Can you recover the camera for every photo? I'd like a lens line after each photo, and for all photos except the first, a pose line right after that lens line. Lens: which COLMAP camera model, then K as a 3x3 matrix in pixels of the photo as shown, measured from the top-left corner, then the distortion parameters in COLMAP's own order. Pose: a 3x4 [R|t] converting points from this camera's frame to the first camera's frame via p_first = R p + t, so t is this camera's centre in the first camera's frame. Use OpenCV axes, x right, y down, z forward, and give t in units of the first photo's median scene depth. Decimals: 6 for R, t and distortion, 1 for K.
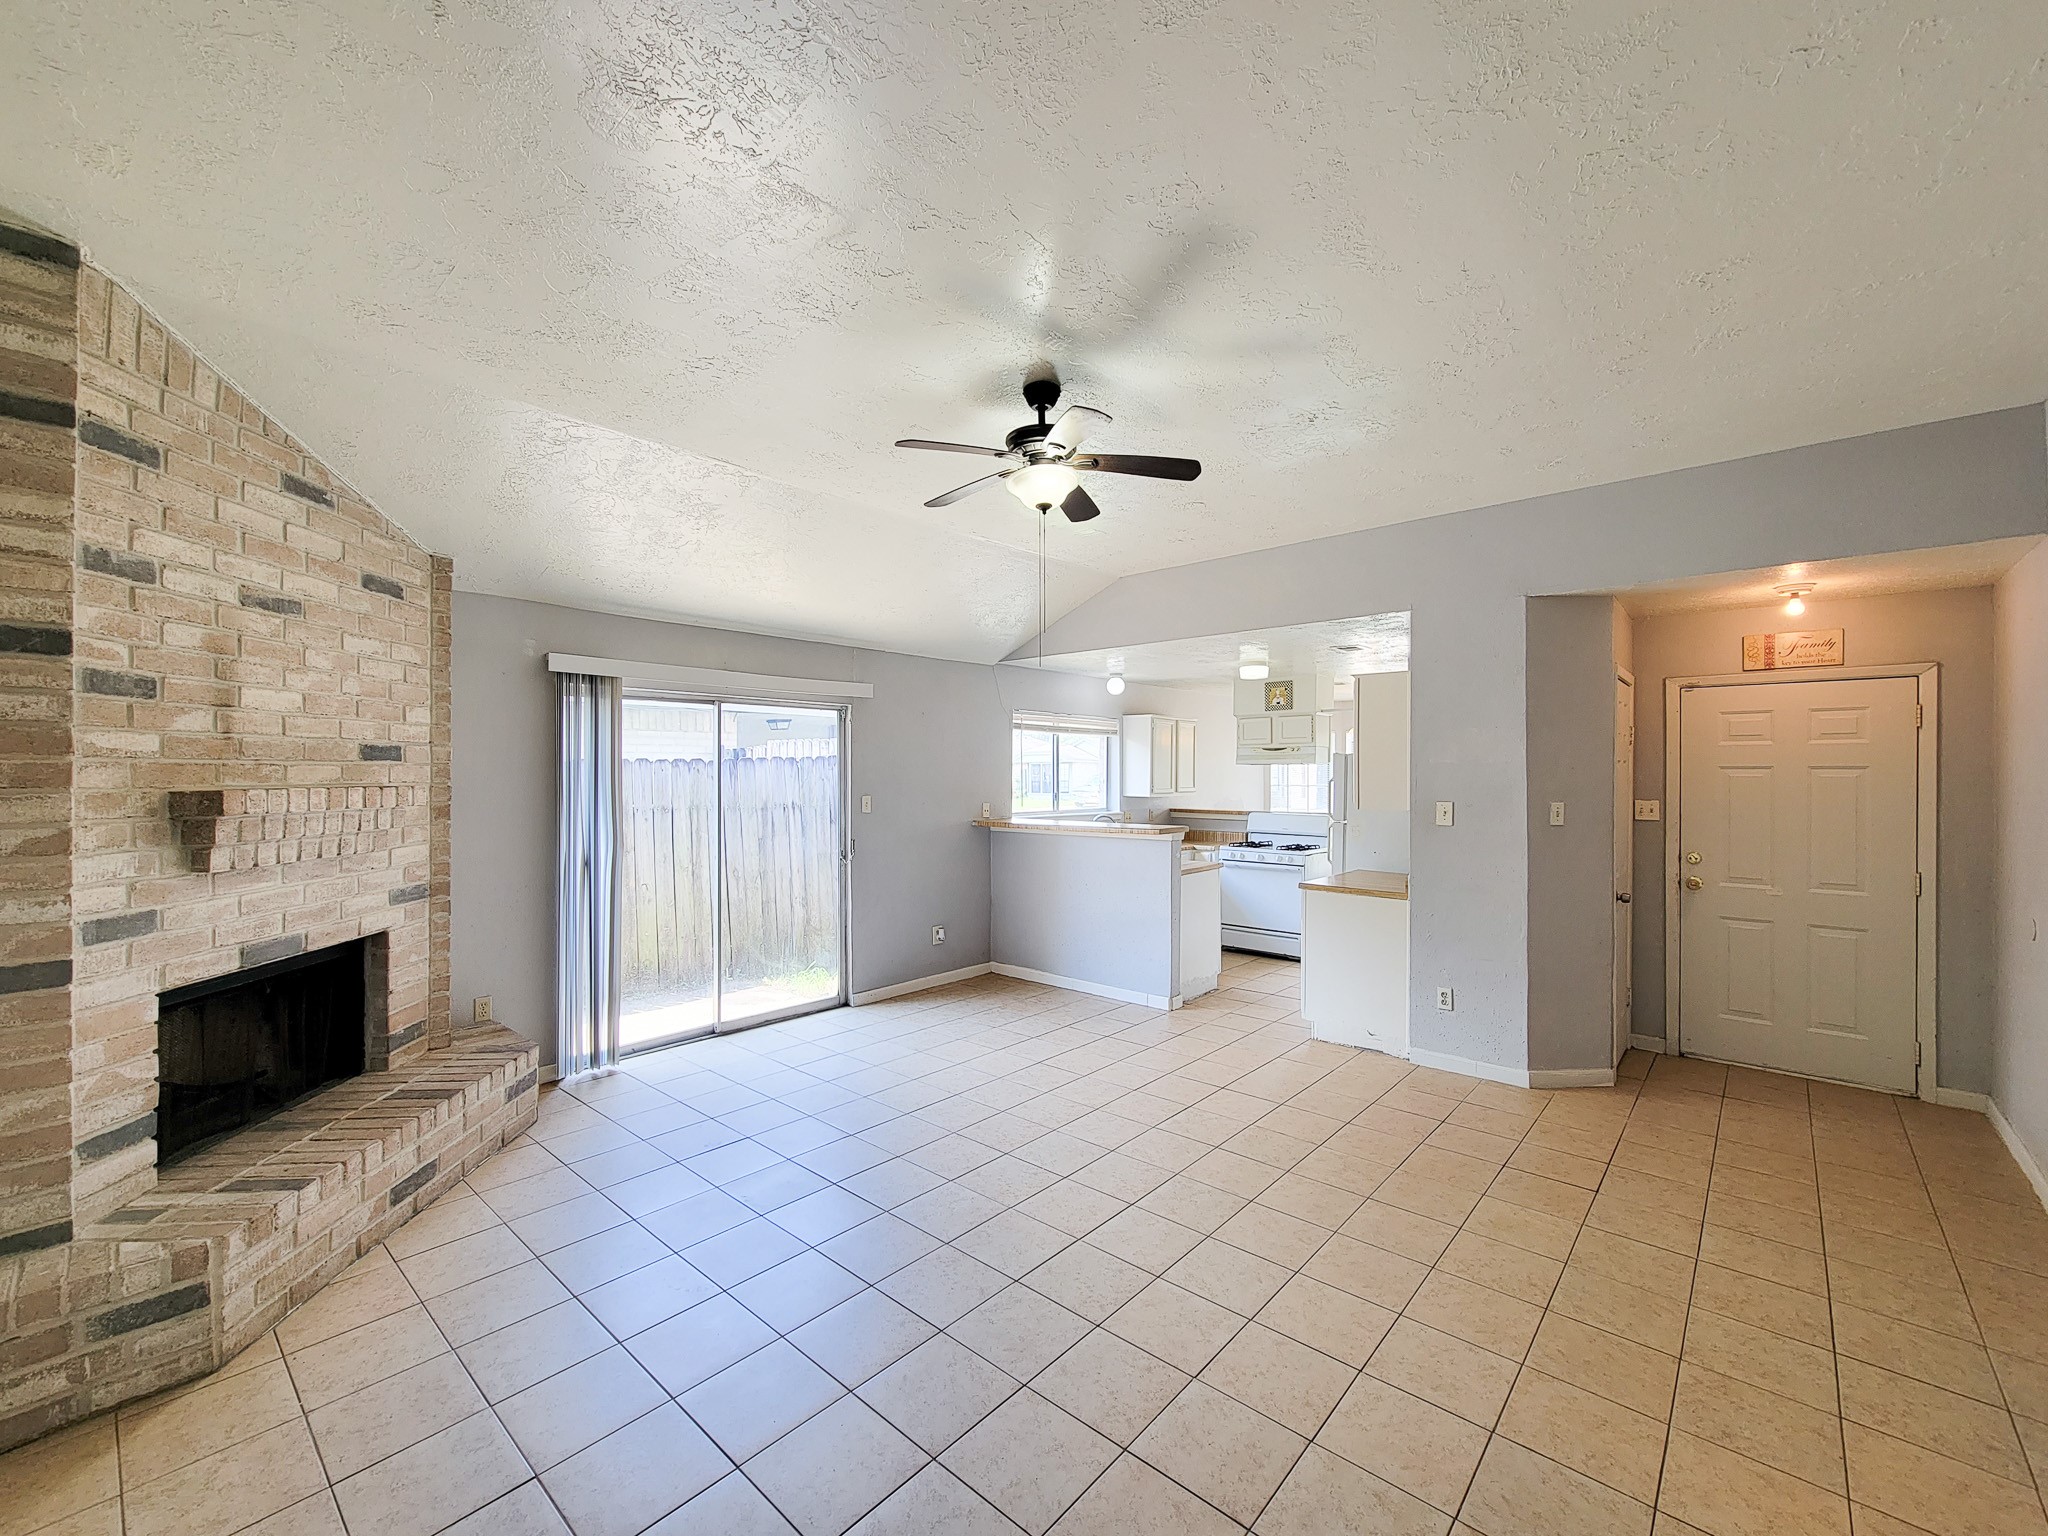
lens RADIAL K [[855.0, 0, 998.3], [0, 855.0, 774.0], [0, 0, 1]] dist [-0.000803, -0.000645]
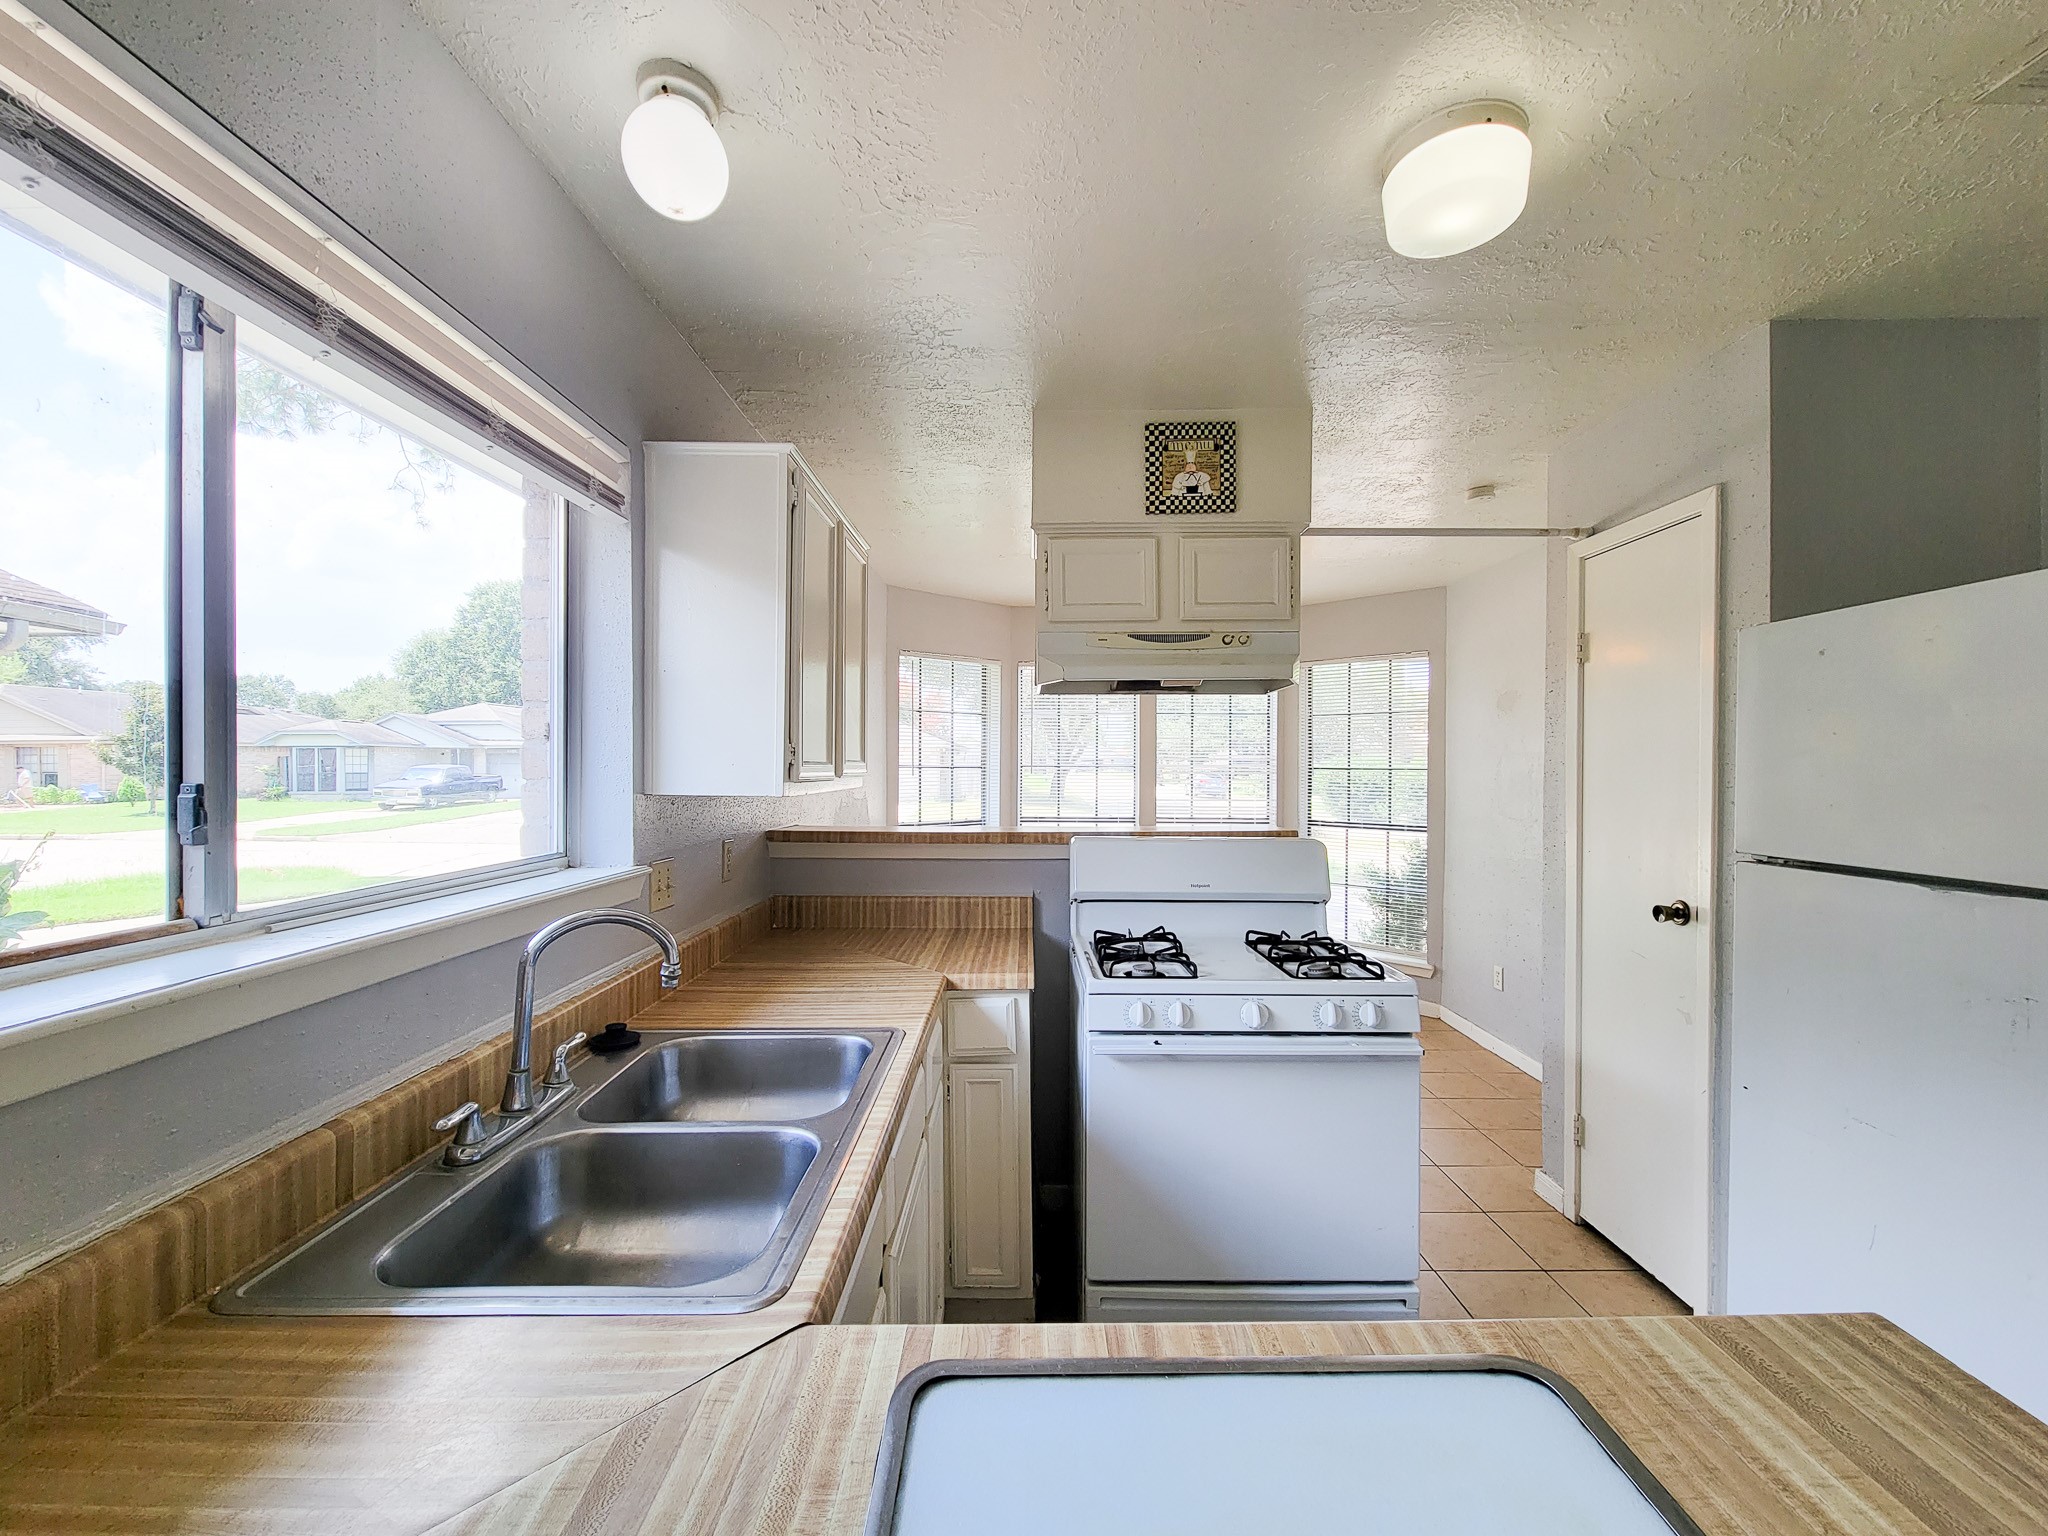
lens RADIAL K [[815.2, 0, 1020.3], [0, 815.2, 769.7], [0, 0, 1]] dist [0.000315, -0.000391]
pose [[0.741858, -0.001605, 0.670555, 0.136329], [0.001272, 0.999999, 0.000986, 0.035528], [-0.670555, 0.000122, 0.741859, 1.436247]]
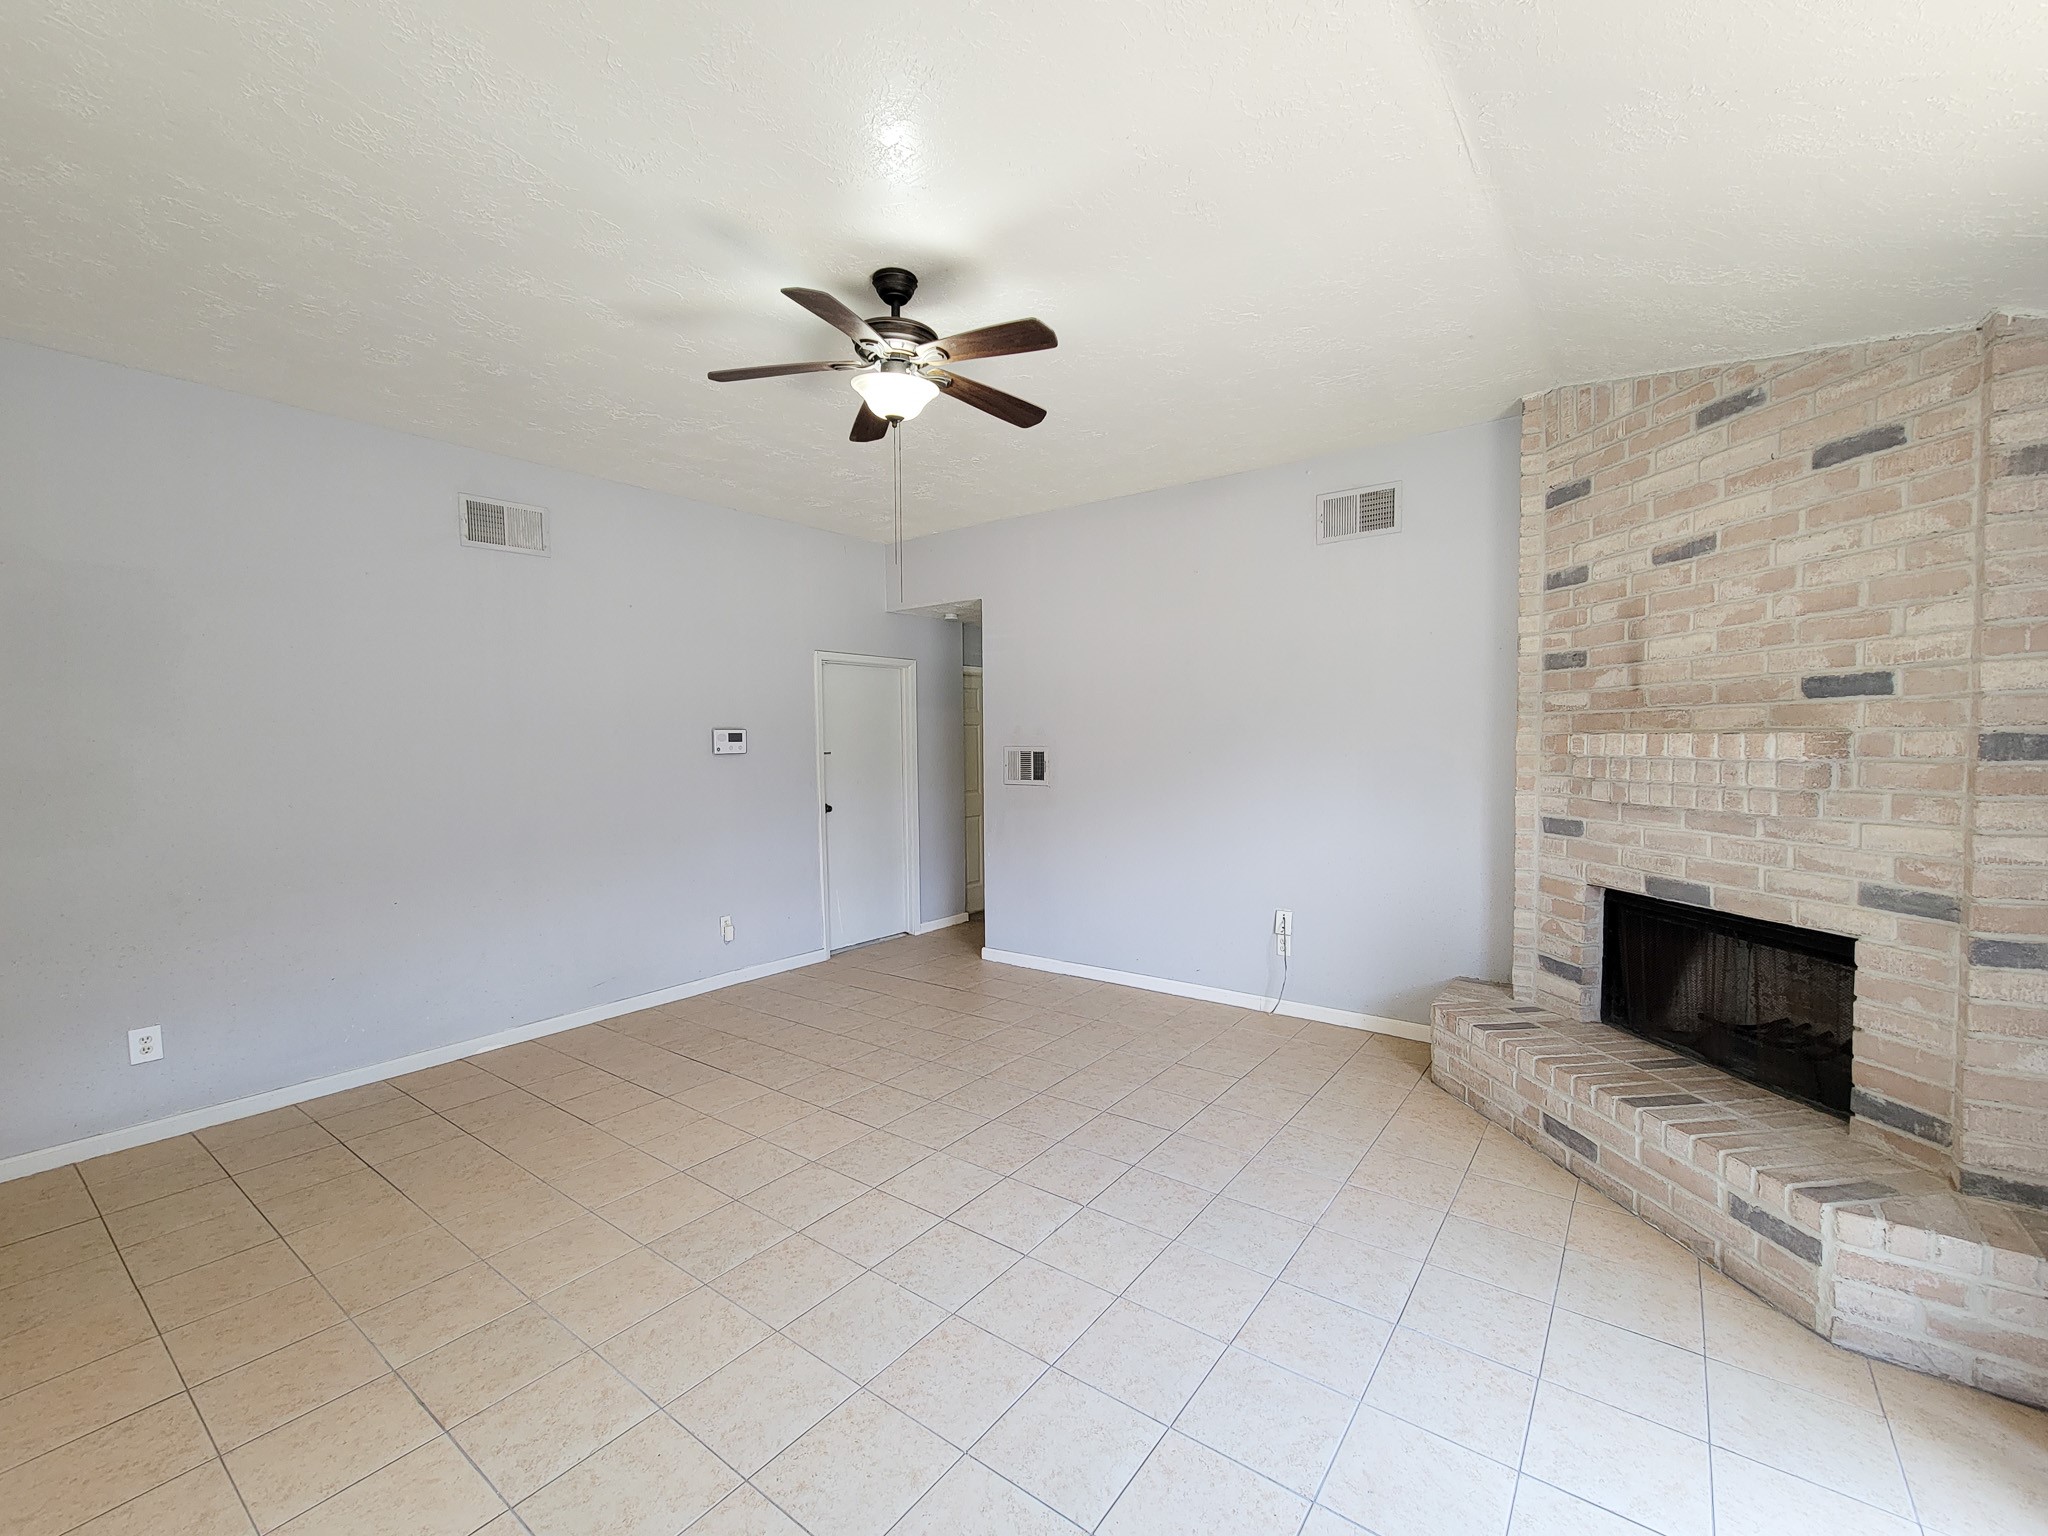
lens RADIAL K [[846.4, 0, 1002.3], [0, 846.4, 778.4], [0, 0, 1]] dist [-0.001167, -0.001326]
pose [[-0.995806, 0.012693, -0.090609, 0.034876], [0.008305, 0.998781, 0.048648, 0.010004], [0.091116, 0.047692, -0.994698, 1.319386]]
